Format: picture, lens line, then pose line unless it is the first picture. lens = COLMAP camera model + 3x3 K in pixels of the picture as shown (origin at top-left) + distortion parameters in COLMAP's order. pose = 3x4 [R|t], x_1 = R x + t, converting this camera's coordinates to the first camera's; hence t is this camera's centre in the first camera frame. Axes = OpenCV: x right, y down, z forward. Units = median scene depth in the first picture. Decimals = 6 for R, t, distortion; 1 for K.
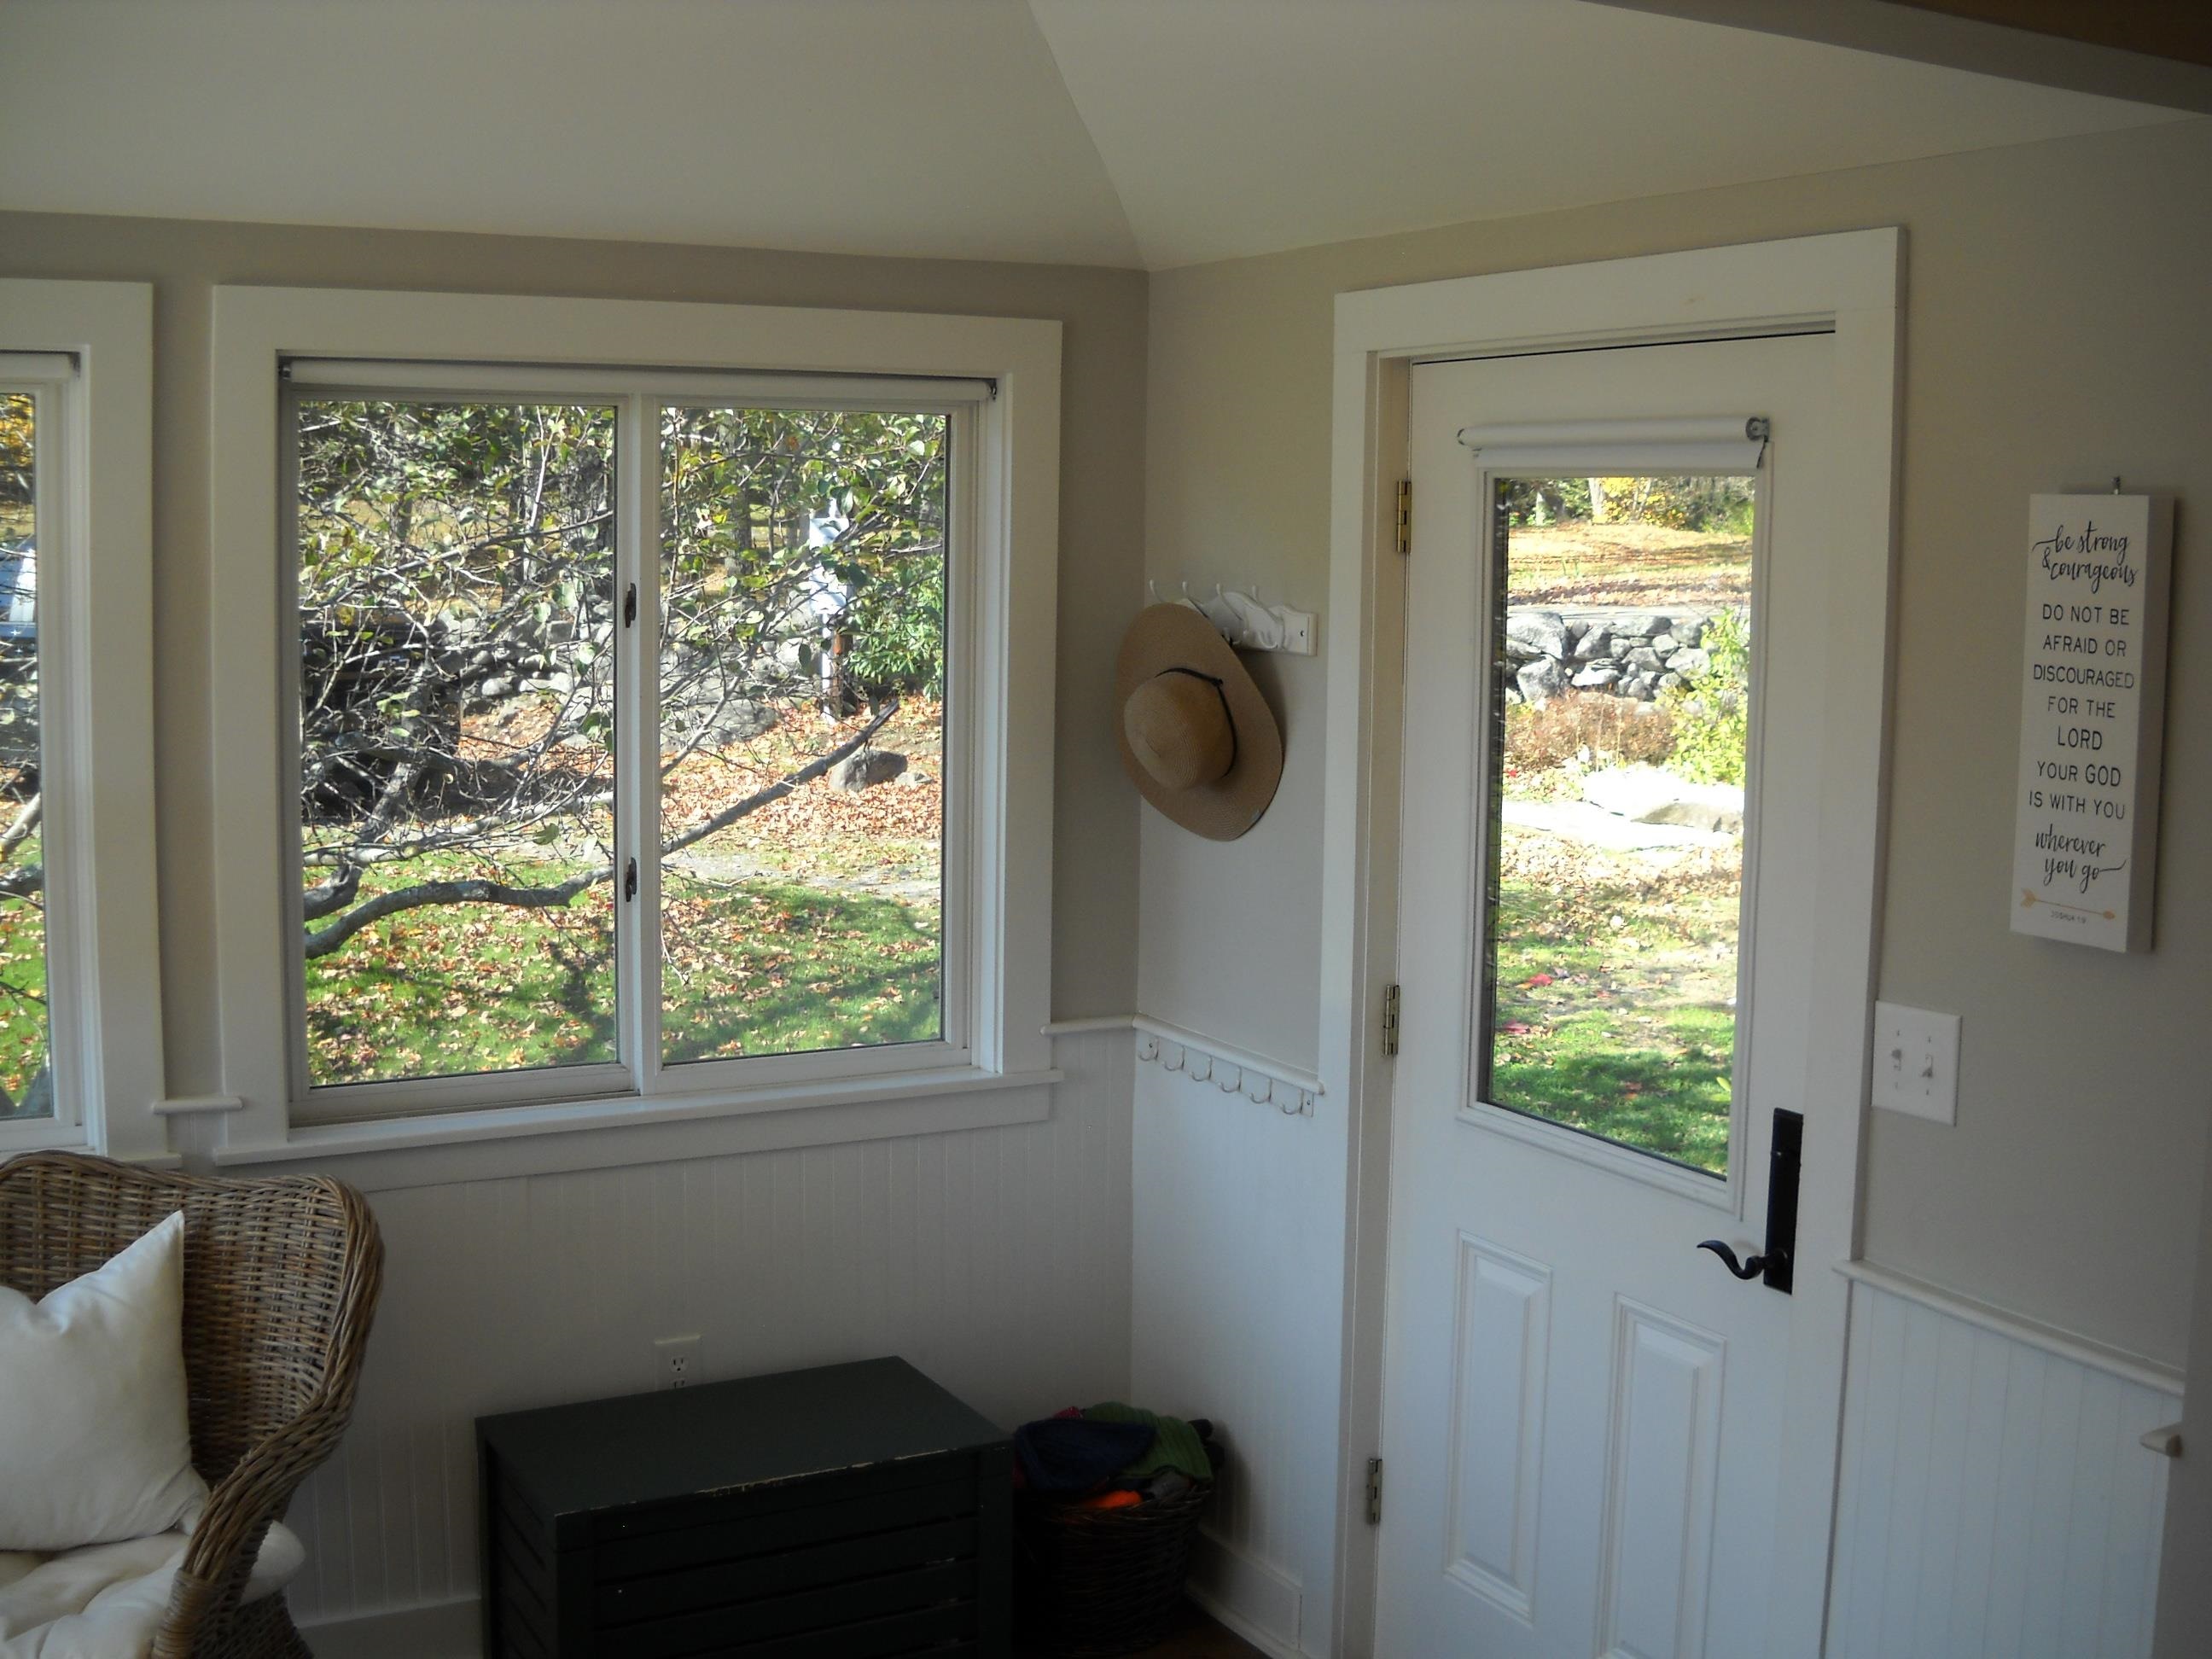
lens RADIAL K [[2490.4, 0, 1109.6], [0, 2490.4, 786.9], [0, 0, 1]] dist [-0.276844, 0.275232]
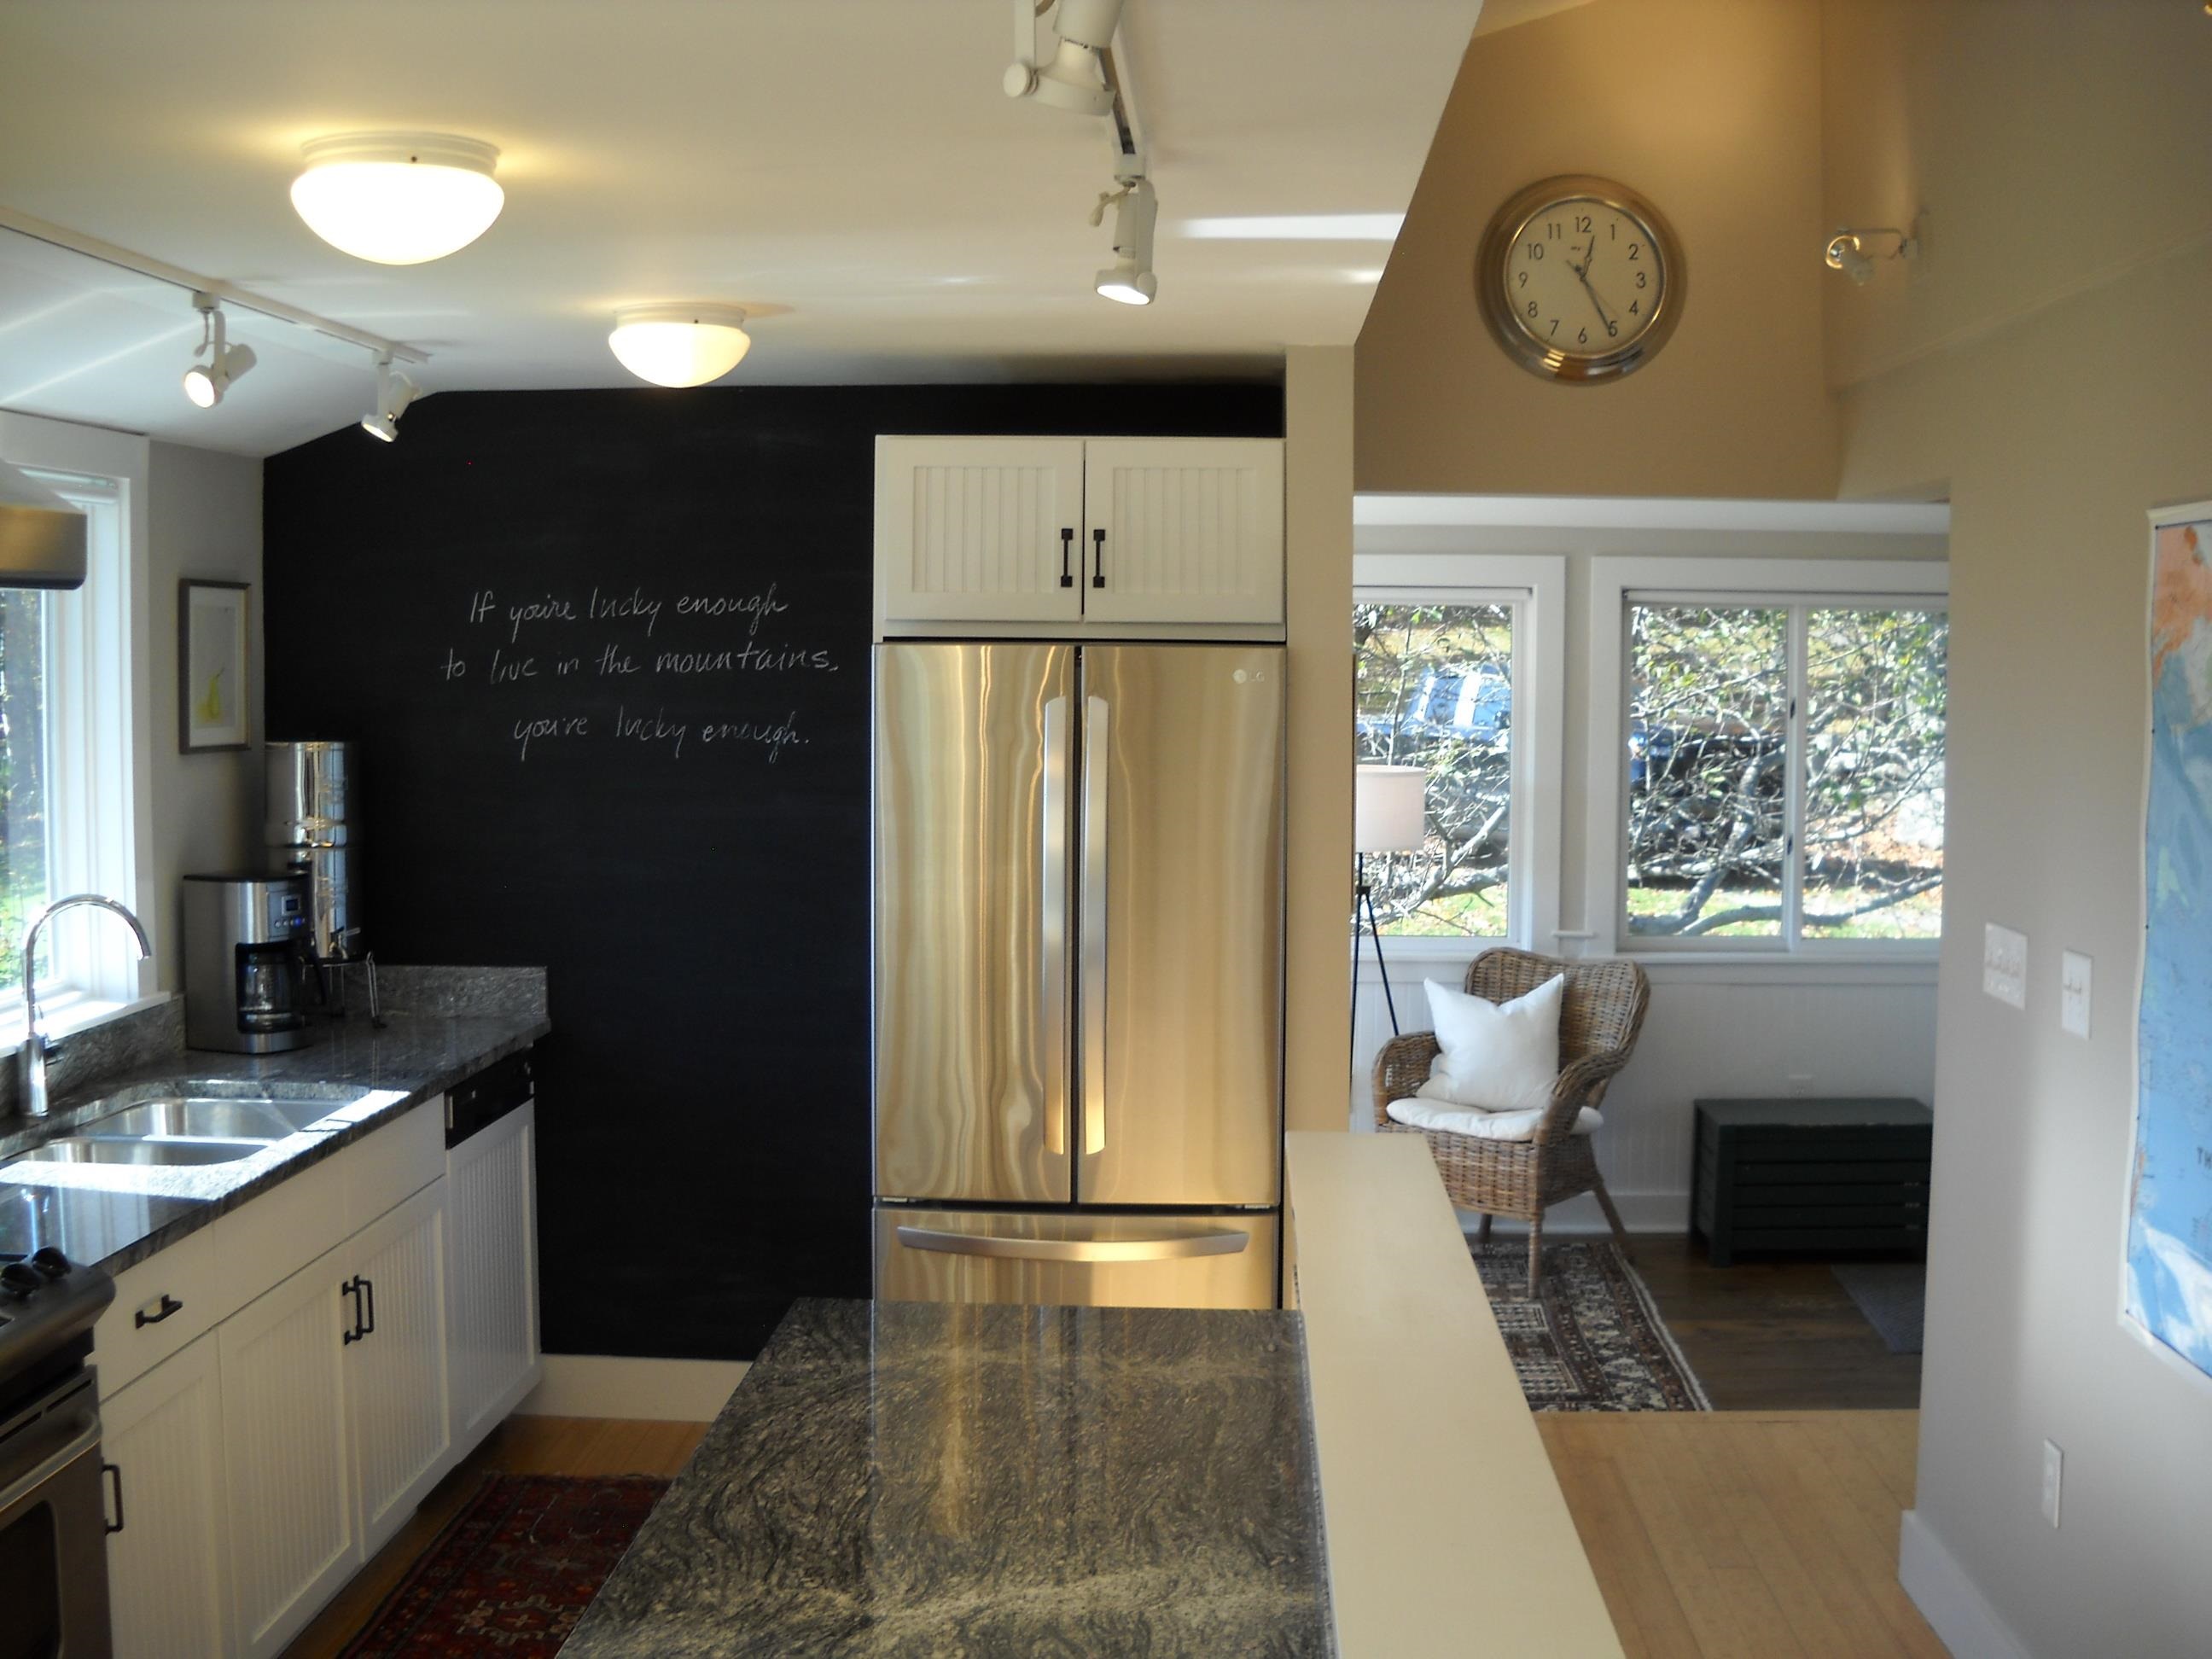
lens RADIAL K [[2490.4, 0, 1109.6], [0, 2490.4, 786.9], [0, 0, 1]] dist [-0.276844, 0.275232]
pose [[0.846979, 0.019798, -0.531257, 0.458913], [-0.046719, 0.998212, -0.037285, 0.107145], [0.529569, 0.056399, 0.846390, -1.148930]]
